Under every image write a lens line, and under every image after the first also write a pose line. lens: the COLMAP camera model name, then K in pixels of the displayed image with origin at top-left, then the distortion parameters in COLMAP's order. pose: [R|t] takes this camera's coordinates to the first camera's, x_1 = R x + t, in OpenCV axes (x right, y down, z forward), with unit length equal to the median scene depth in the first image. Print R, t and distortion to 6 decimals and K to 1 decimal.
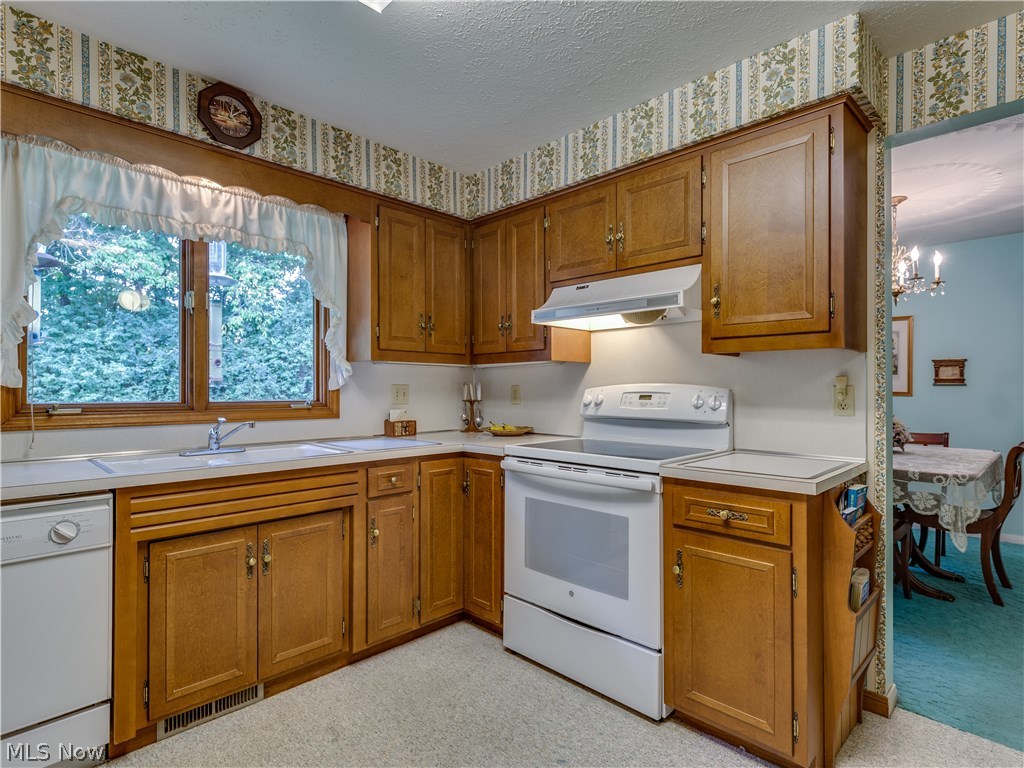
lens RADIAL K [[526.6, 0, 514.2], [0, 526.6, 378.1], [0, 0, 1]] dist [-0.003442, 0.000089]
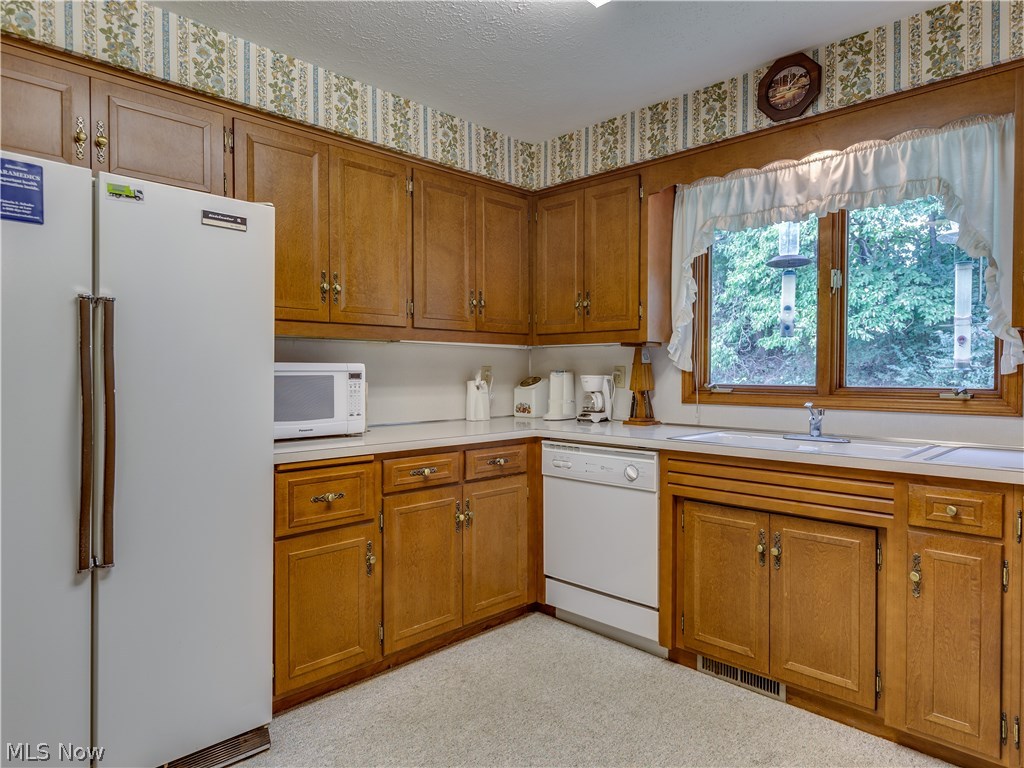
lens RADIAL K [[638.2, 0, 514.2], [0, 638.2, 368.8], [0, 0, 1]] dist [-0.003497, -0.002437]
pose [[-0.006597, -0.007394, -0.999951, 0.622879], [0.017912, 0.999811, -0.007511, 0.013959], [0.999818, -0.017961, -0.006463, 0.499040]]
